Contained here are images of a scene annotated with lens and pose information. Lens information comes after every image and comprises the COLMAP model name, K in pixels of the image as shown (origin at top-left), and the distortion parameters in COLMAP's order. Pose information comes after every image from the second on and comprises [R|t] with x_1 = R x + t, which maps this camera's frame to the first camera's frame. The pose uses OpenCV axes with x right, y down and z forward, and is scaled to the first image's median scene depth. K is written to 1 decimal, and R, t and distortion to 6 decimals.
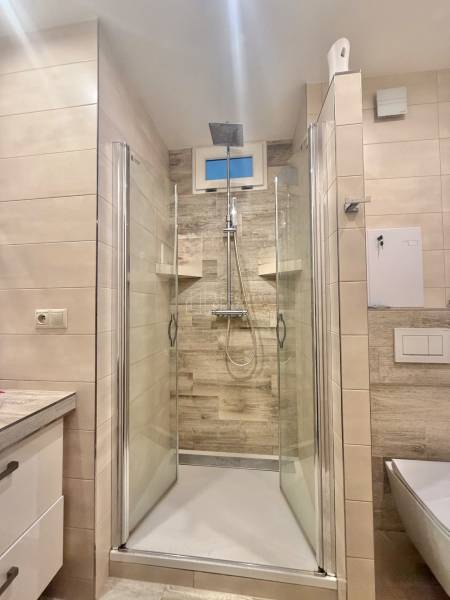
lens RADIAL K [[240.7, 0, 226.7], [0, 240.7, 300.7], [0, 0, 1]] dist [0.000140, 0.000044]
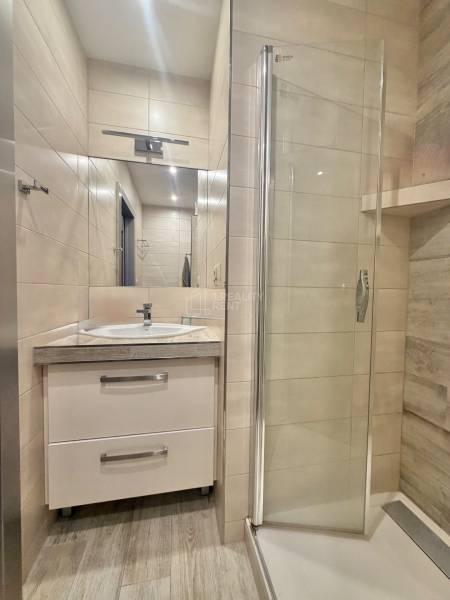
lens RADIAL K [[240.7, 0, 225.1], [0, 240.7, 300.8], [0, 0, 1]] dist [0.000140, 0.000044]
pose [[0.298800, 0.052944, -0.952846, 0.227914], [0.004702, 0.998366, 0.056948, 0.088482], [0.954304, -0.021497, 0.298062, 0.433031]]
